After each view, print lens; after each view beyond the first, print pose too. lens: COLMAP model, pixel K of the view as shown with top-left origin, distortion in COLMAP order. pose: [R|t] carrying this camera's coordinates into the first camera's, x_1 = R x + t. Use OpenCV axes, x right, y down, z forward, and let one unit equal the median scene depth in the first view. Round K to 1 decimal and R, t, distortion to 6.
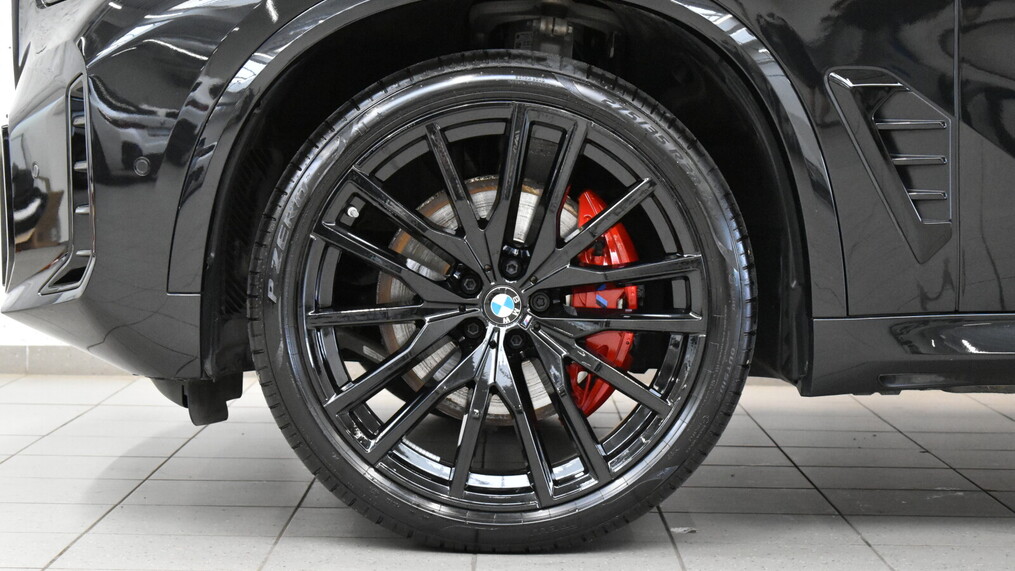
lens RADIAL K [[2531.1, 0, 507.5], [0, 2531.1, 285.9], [0, 0, 1]] dist [0.320086, 0.000000]
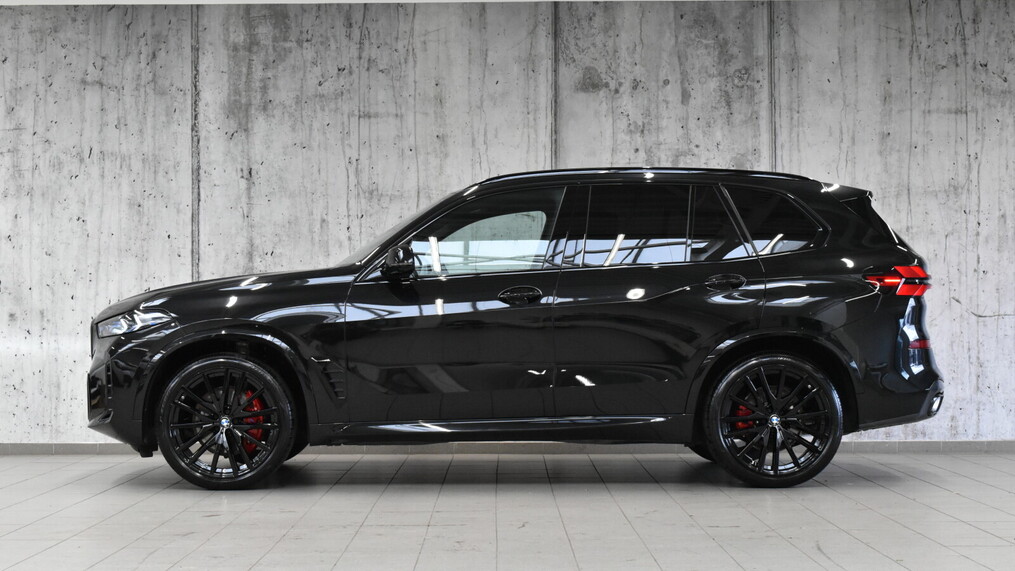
lens RADIAL K [[1992.3, 0, 507.6], [0, 1992.3, 285.5], [0, 0, 1]] dist [0.157801, 0.000000]
pose [[0.999810, -0.014771, 0.012758, 0.372949], [0.015472, 0.998269, -0.056740, -0.019100], [-0.011898, 0.056927, 0.998307, -1.901273]]
